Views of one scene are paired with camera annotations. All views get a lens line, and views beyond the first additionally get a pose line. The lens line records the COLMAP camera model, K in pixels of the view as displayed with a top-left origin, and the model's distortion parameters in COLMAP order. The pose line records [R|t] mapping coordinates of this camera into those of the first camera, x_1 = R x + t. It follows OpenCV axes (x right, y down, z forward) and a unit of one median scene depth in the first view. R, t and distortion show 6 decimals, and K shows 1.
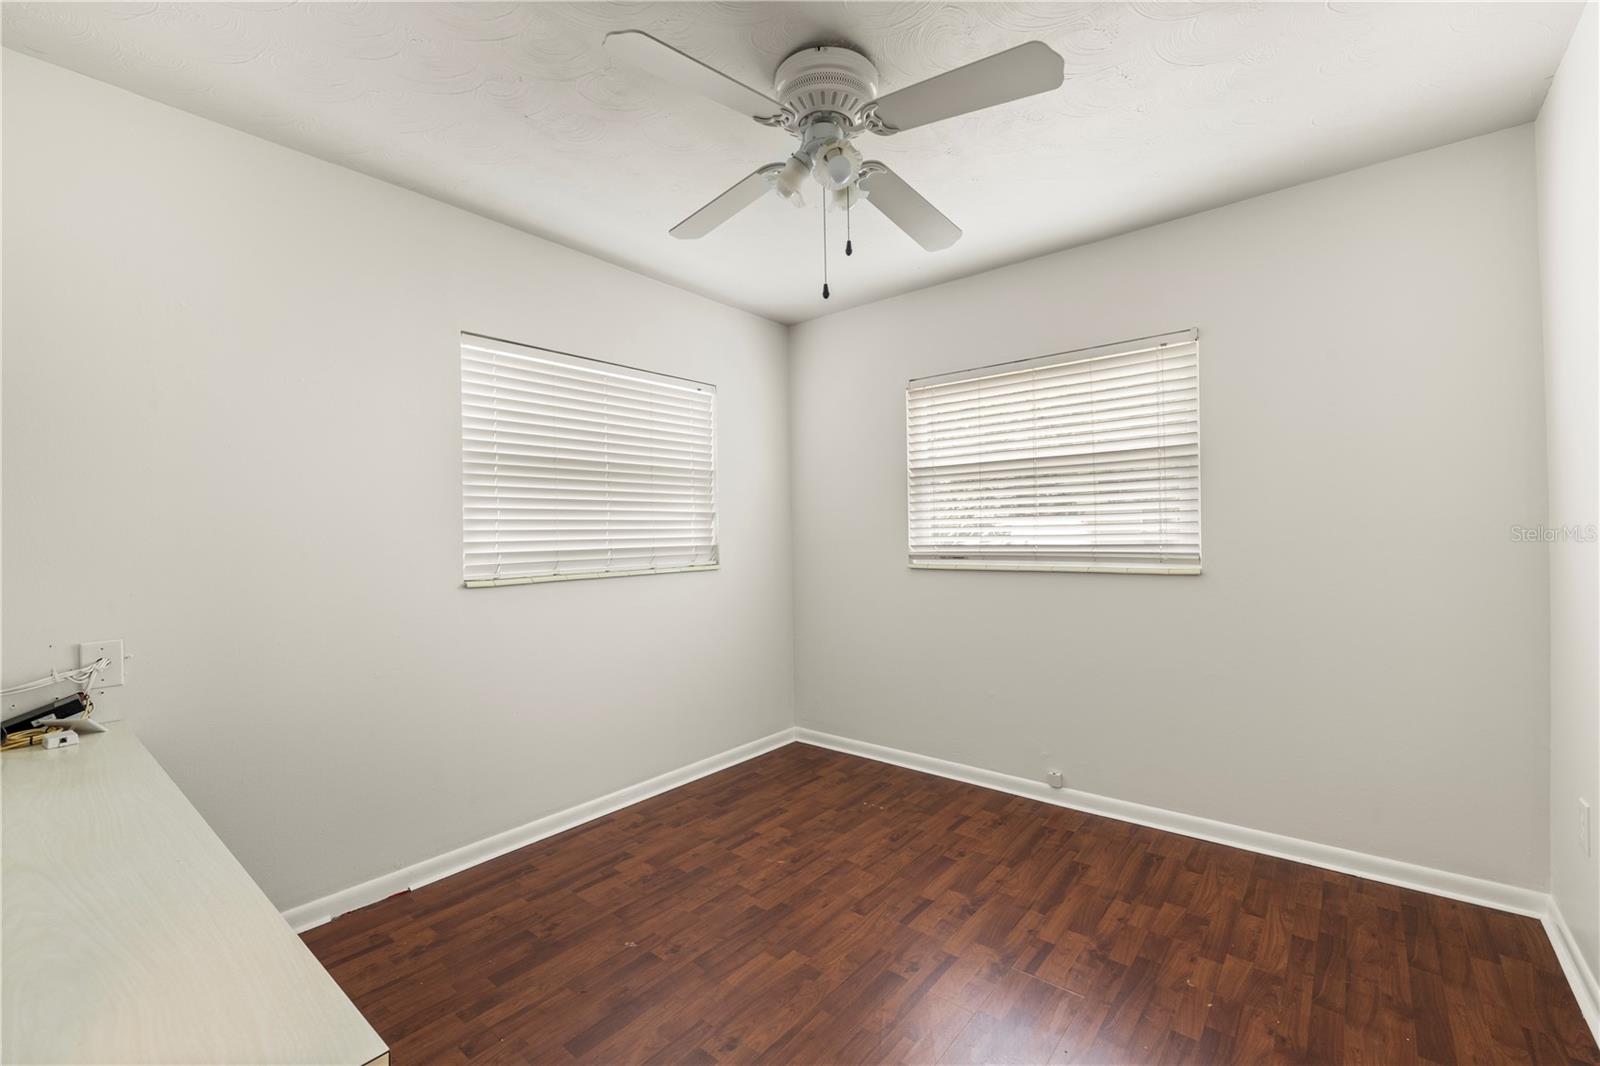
lens RADIAL K [[678.8, 0, 798.8], [0, 678.8, 533.6], [0, 0, 1]] dist [0.001885, -0.000208]
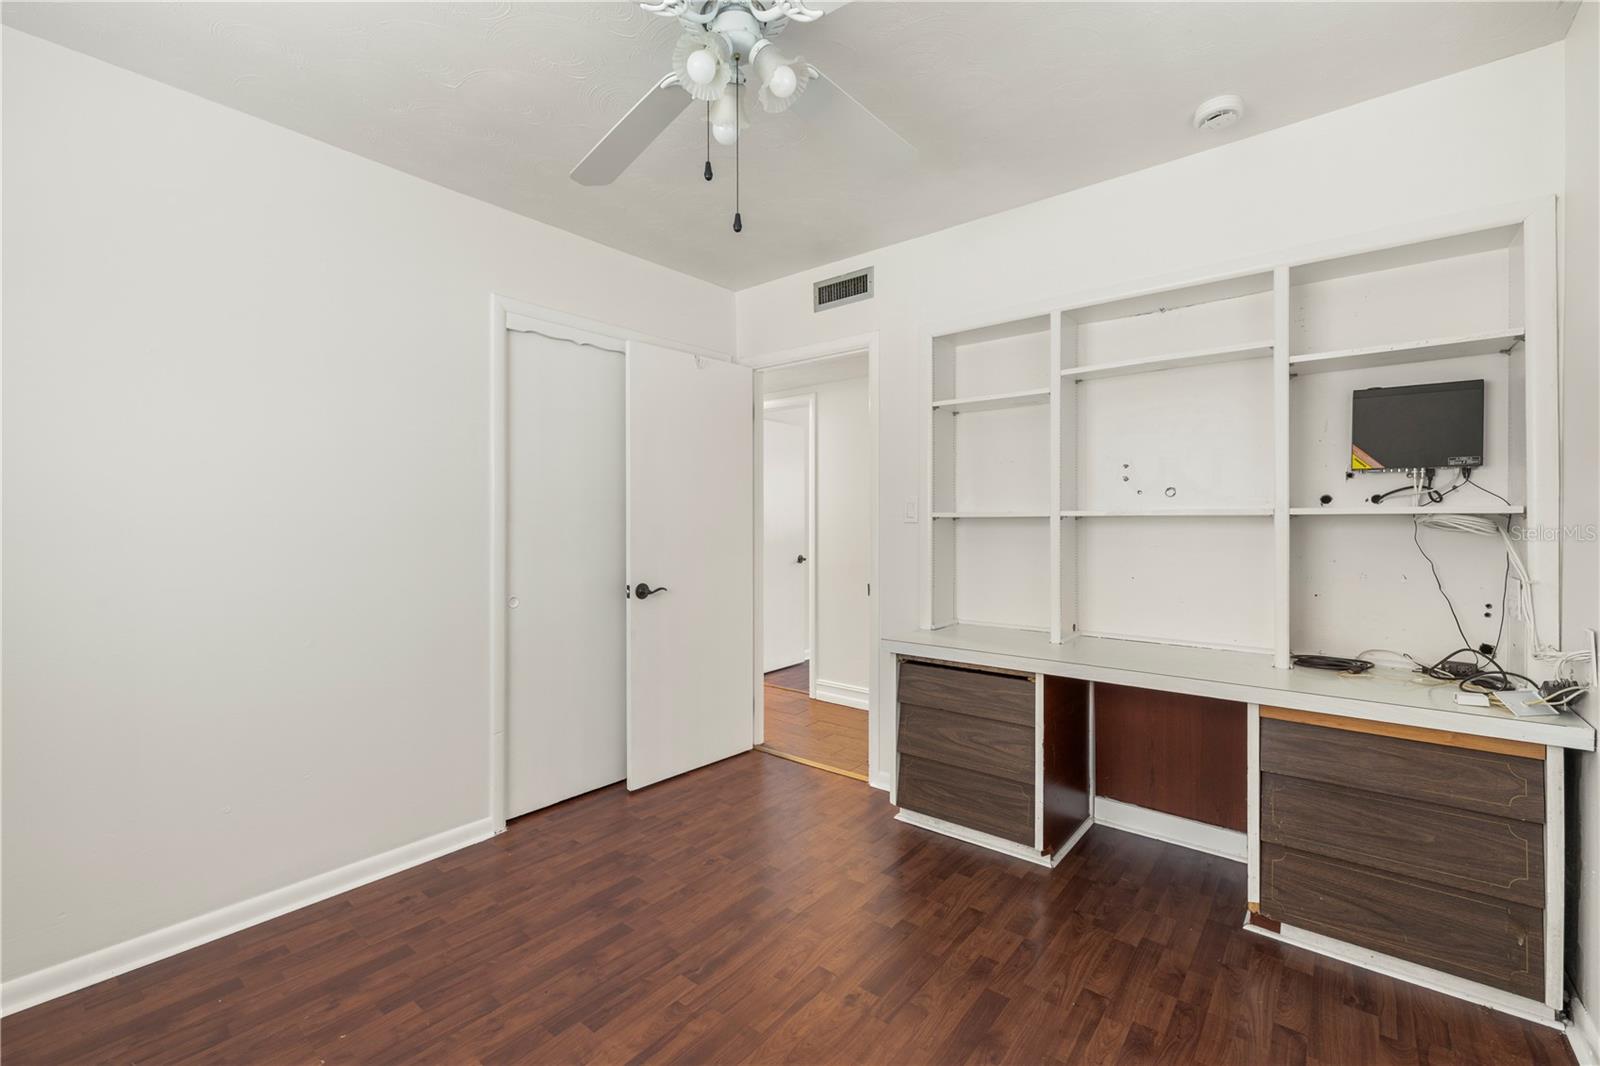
lens RADIAL K [[678.8, 0, 796.0], [0, 678.8, 529.4], [0, 0, 1]] dist [0.001885, -0.000208]
pose [[-0.999793, 0.019914, -0.004249, -0.023762], [0.019867, 0.999745, 0.010780, 0.005677], [0.004462, 0.010693, -0.999933, 2.003566]]
